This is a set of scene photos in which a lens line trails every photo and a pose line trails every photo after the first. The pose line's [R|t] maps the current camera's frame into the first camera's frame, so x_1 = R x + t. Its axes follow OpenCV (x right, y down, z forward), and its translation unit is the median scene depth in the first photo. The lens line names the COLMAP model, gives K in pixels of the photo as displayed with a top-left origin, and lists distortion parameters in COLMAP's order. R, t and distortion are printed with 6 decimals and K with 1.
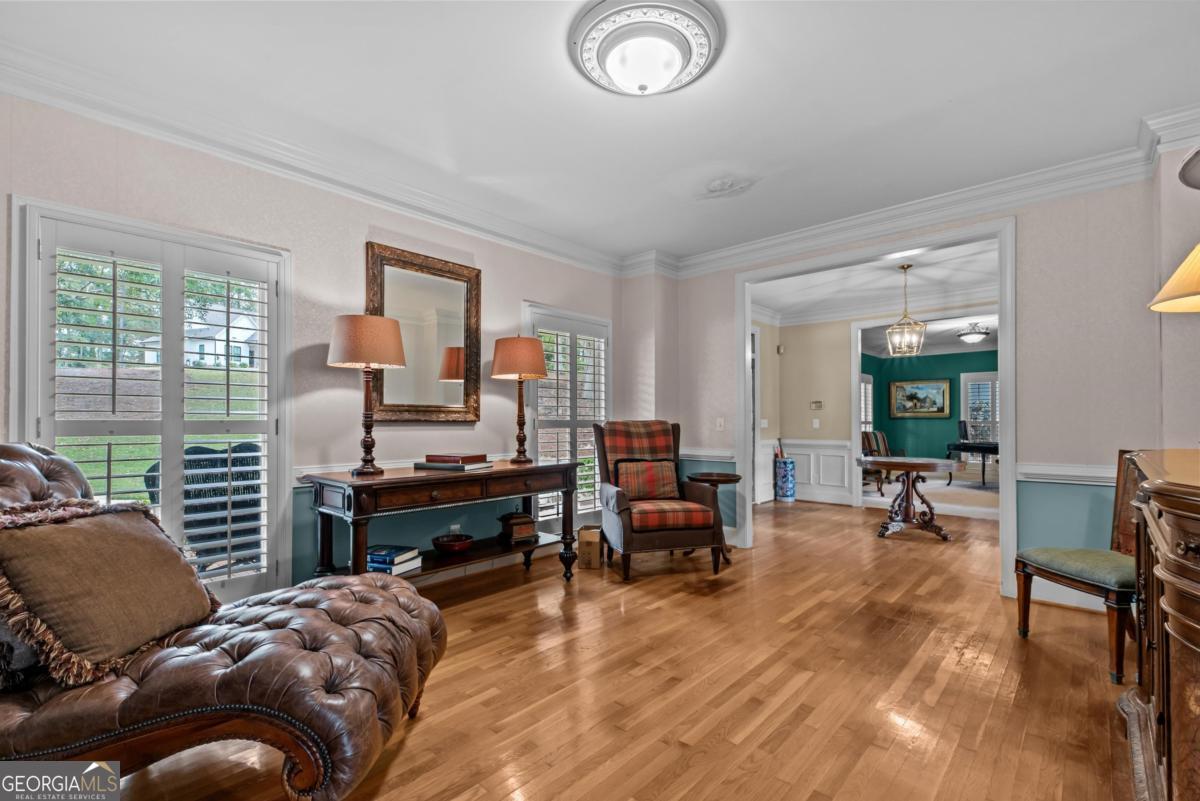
lens RADIAL K [[523.1, 0, 604.7], [0, 523.1, 418.0], [0, 0, 1]] dist [-0.001108, -0.001096]
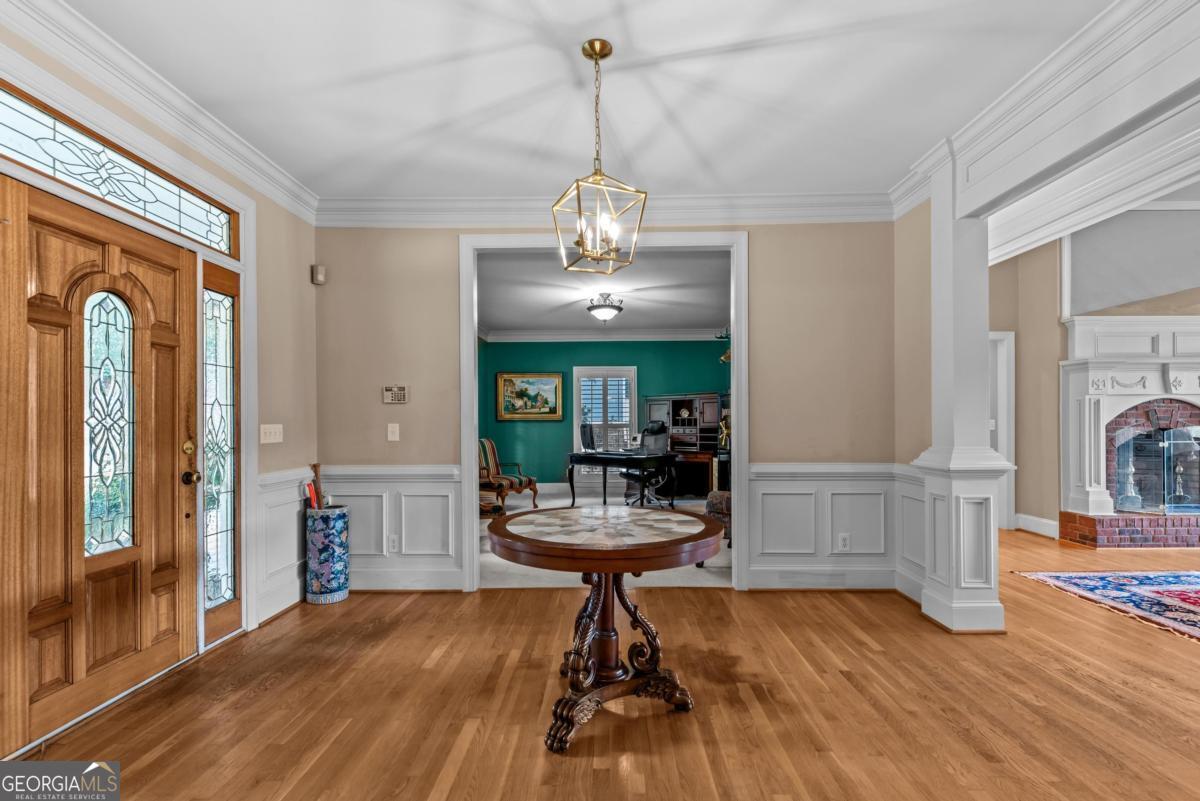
lens RADIAL K [[546.8, 0, 599.0], [0, 546.8, 422.2], [0, 0, 1]] dist [-0.001111, -0.000661]
pose [[0.751909, -0.003433, 0.659258, 0.202662], [0.001813, 0.999993, 0.003140, 0.000299], [-0.659265, -0.001166, 0.751910, 0.467058]]
